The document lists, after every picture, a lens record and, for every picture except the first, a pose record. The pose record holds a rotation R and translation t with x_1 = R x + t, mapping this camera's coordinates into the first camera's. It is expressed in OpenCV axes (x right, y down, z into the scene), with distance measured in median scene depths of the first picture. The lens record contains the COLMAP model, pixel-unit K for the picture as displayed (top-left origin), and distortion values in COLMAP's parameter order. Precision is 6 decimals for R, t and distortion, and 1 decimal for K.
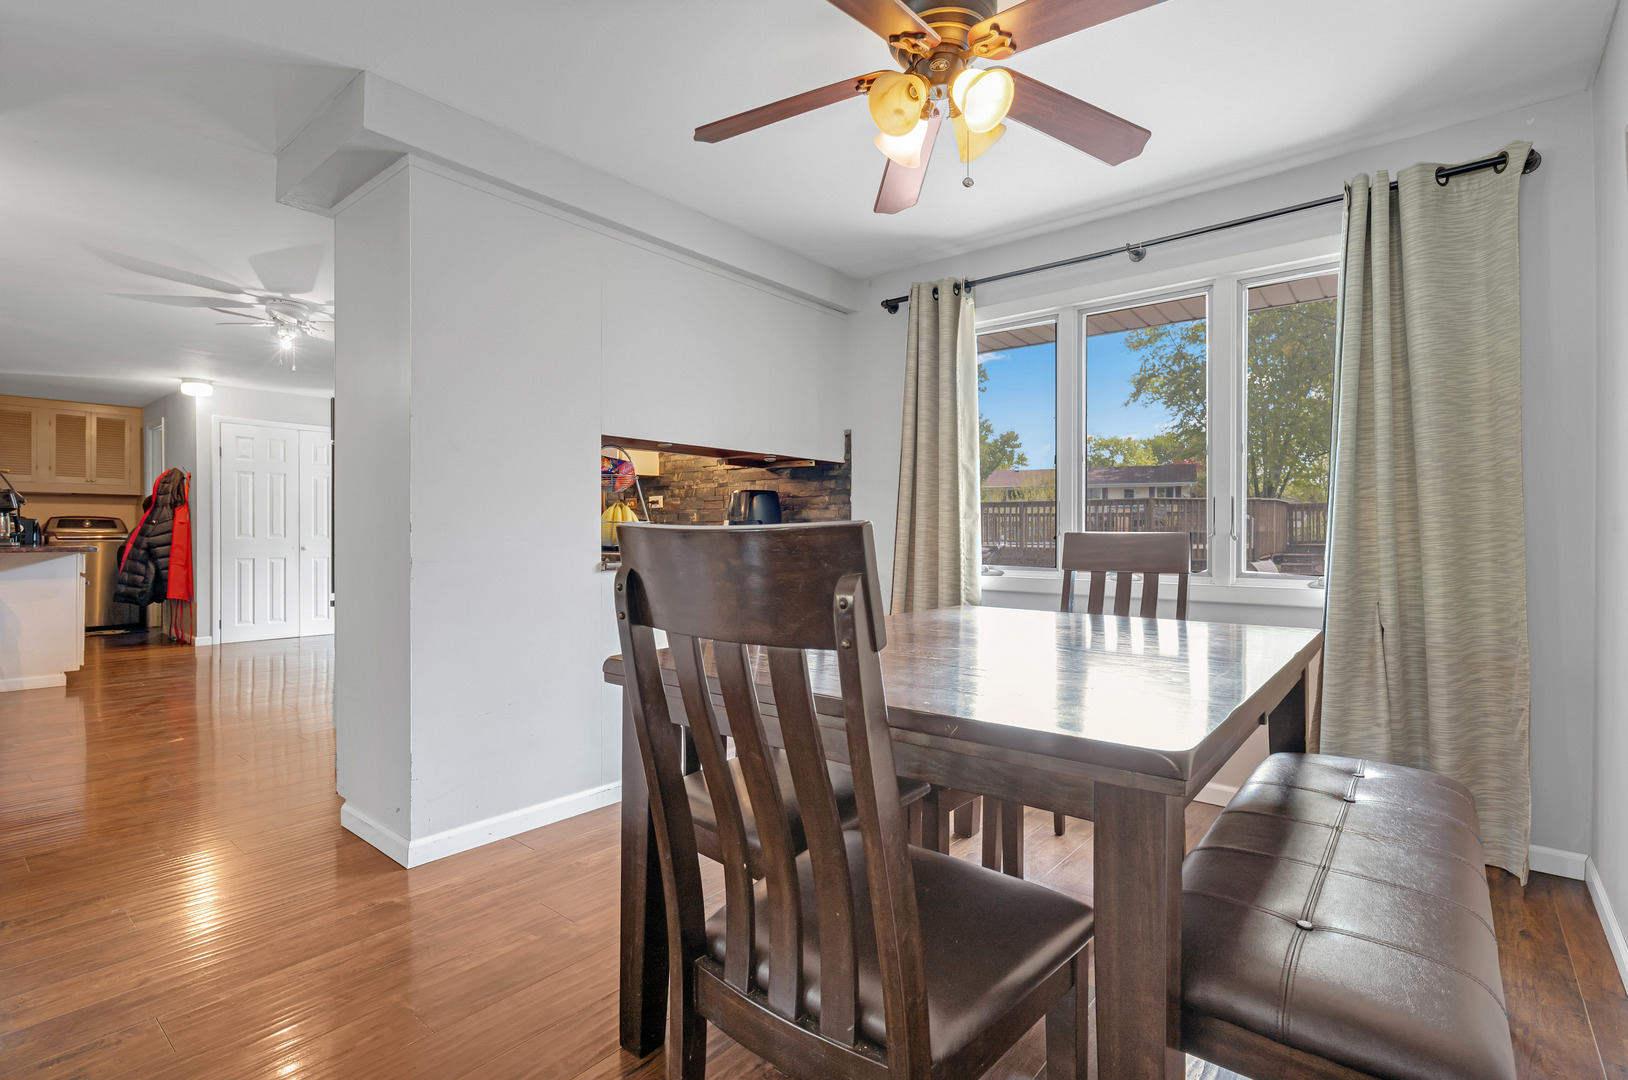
lens RADIAL K [[763.0, 0, 742.1], [0, 763.0, 540.8], [0, 0, 1]] dist [-0.002024, -0.000472]
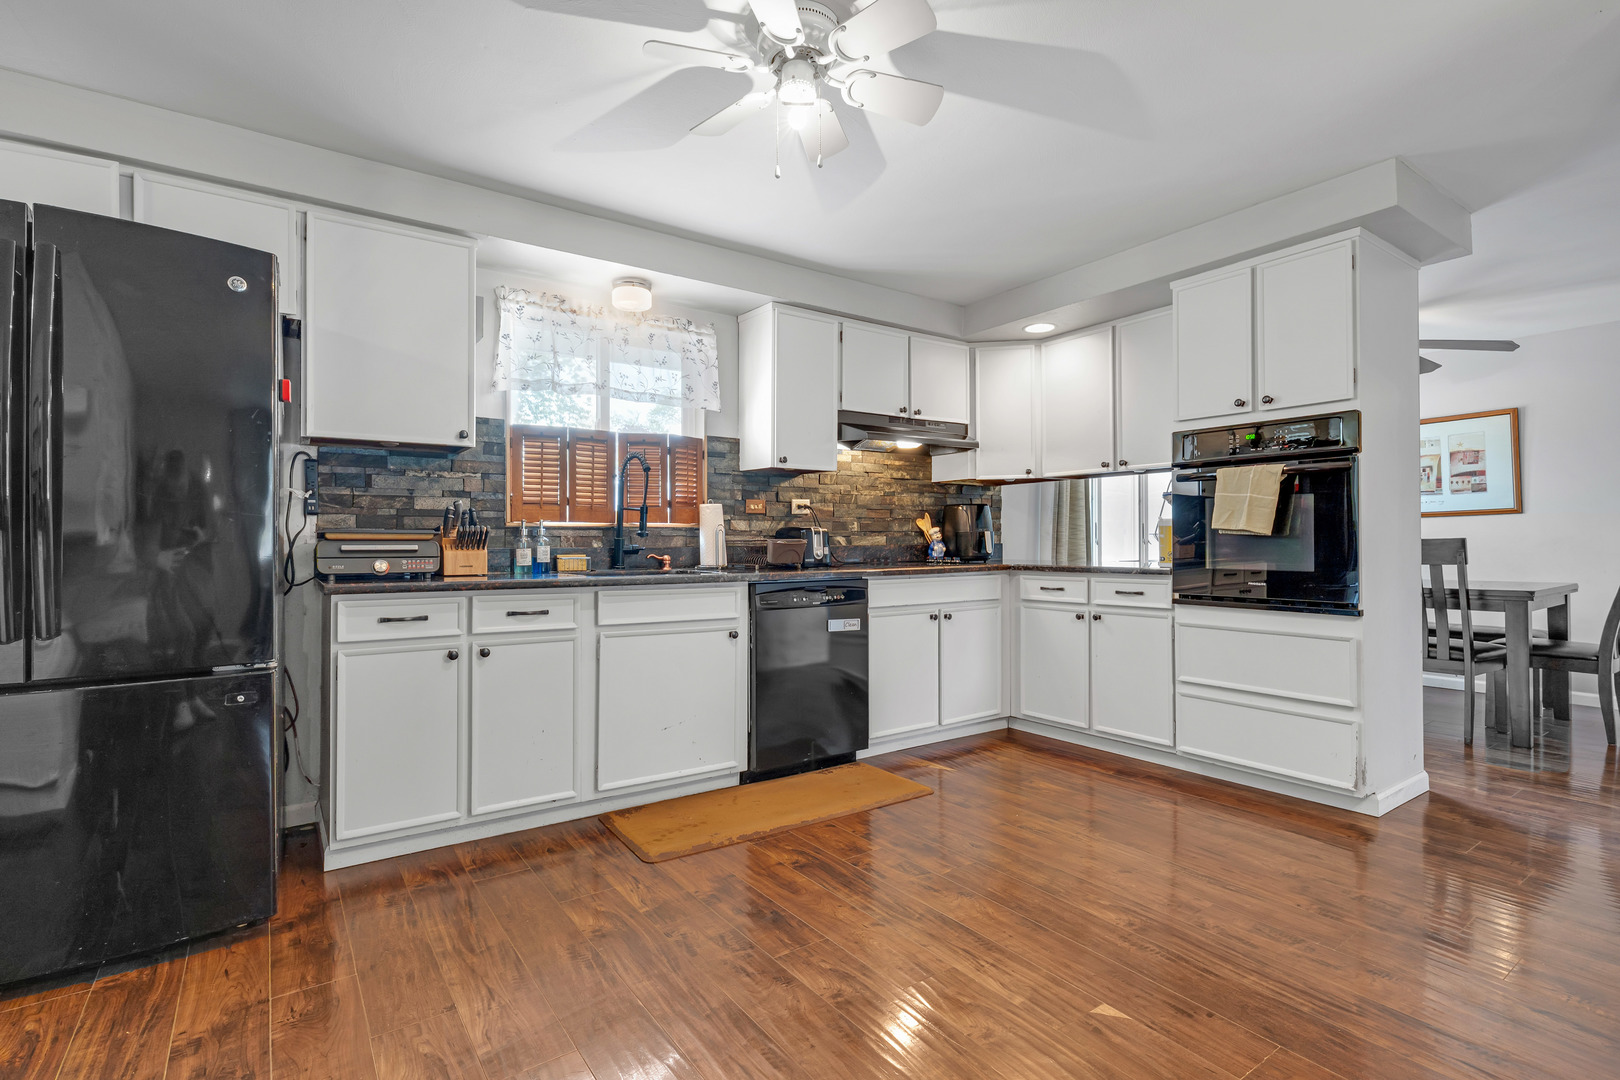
lens RADIAL K [[771.4, 0, 828.9], [0, 771.4, 538.9], [0, 0, 1]] dist [0.000356, -0.000409]
pose [[0.197480, -0.000616, 0.980307, -0.593658], [0.014128, 0.999898, -0.002218, -0.008685], [-0.980205, 0.014288, 0.197469, 0.520633]]
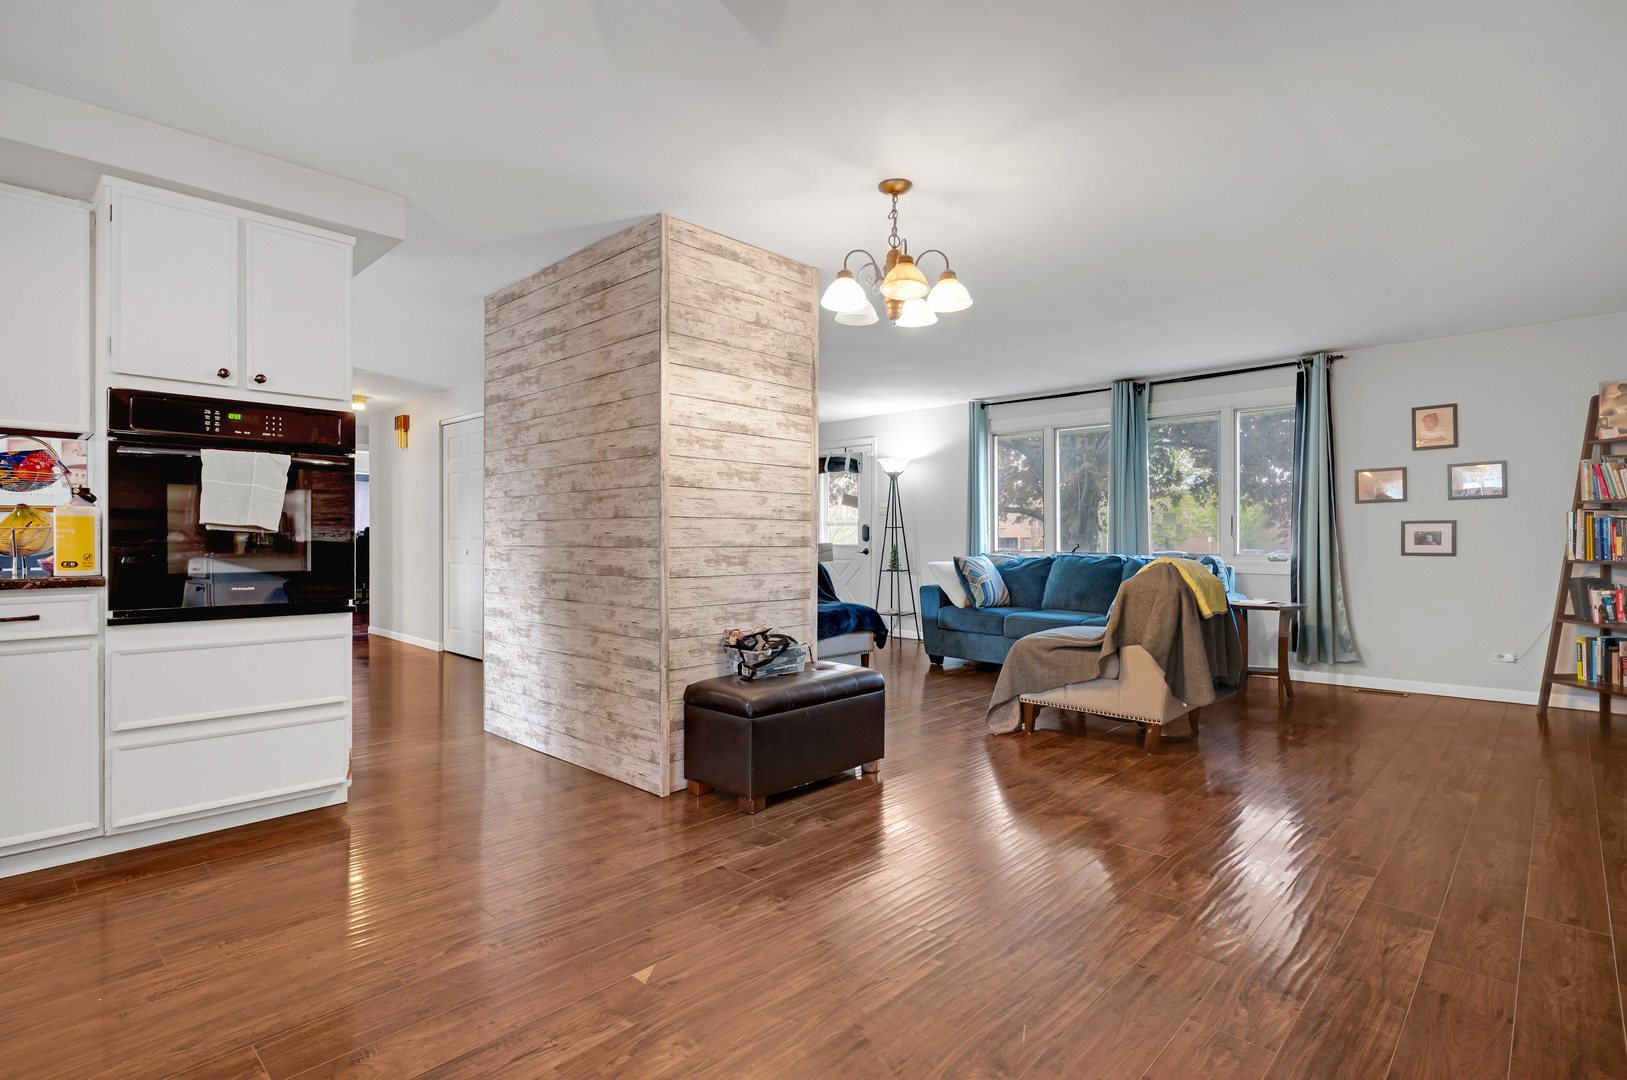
lens RADIAL K [[775.2, 0, 813.5], [0, 775.2, 540.0], [0, 0, 1]] dist [0.000184, -0.000140]
pose [[-0.999742, -0.006628, 0.021705, -0.416559], [-0.006374, 0.999910, 0.011786, -0.010608], [-0.021781, 0.011645, -0.999695, 0.727216]]
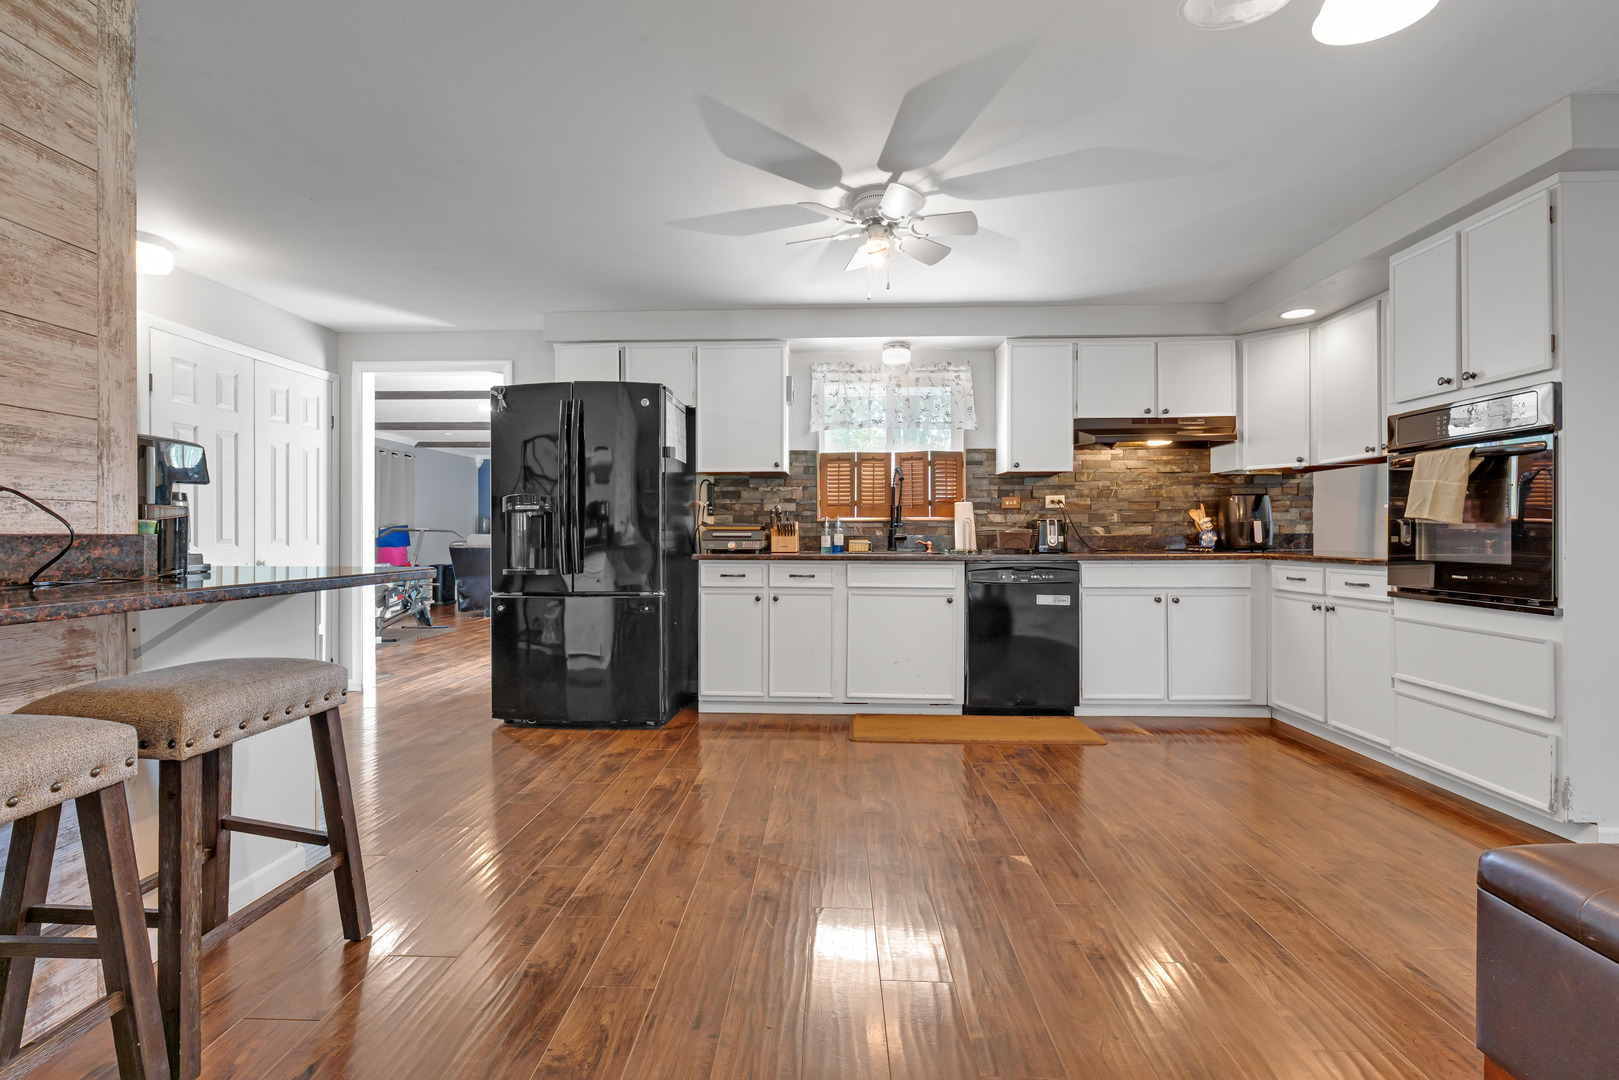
lens RADIAL K [[742.6, 0, 809.5], [0, 742.6, 540.0], [0, 0, 1]] dist [0.002440, -0.000603]
pose [[0.753700, -0.010876, 0.657128, -0.625546], [0.011223, 0.999930, 0.003677, -0.005526], [-0.657122, 0.004604, 0.753770, 0.313944]]
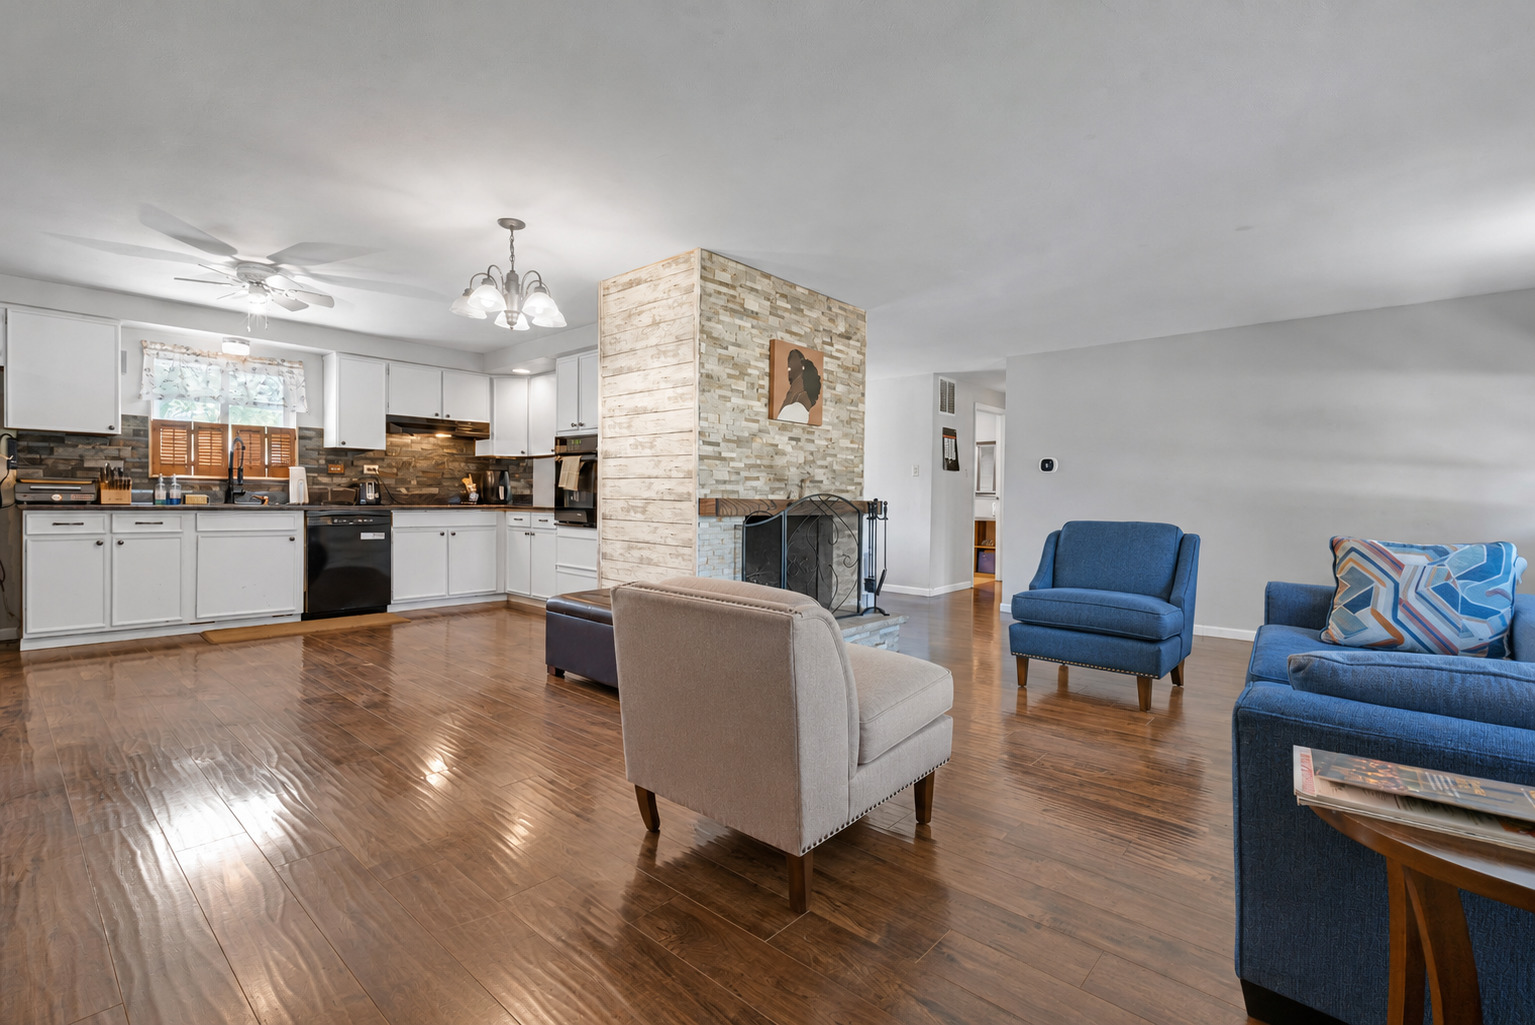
lens RADIAL K [[687.3, 0, 767.5], [0, 687.3, 512.5], [0, 0, 1]] dist [-0.001121, 0.000884]
pose [[-0.024638, -0.026147, 0.999354, -0.896542], [-0.004762, 0.999650, 0.026037, -0.005165], [-0.999685, -0.004117, -0.024753, 0.192842]]
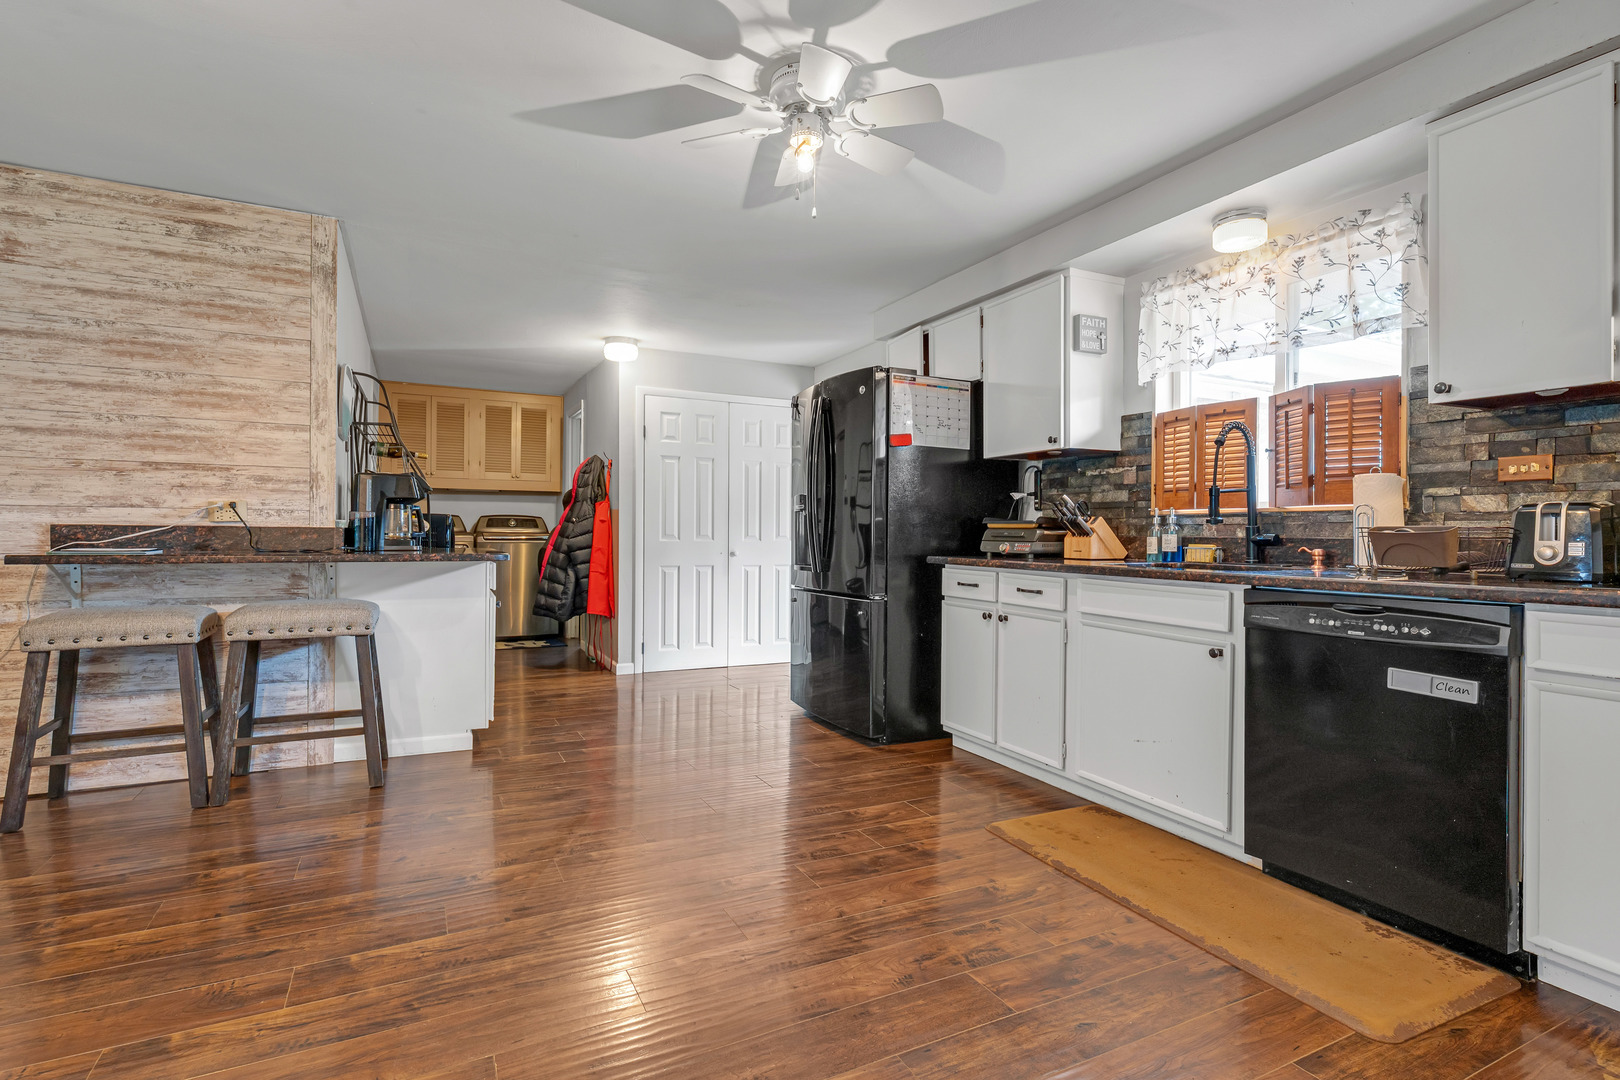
lens RADIAL K [[771.8, 0, 810.0], [0, 771.8, 540.0], [0, 0, 1]] dist [0.000184, -0.000140]
pose [[0.938108, 0.005782, -0.346296, -0.240858], [-0.007267, 0.999969, -0.002988, -0.002393], [0.346268, 0.005319, 0.938121, 0.302187]]
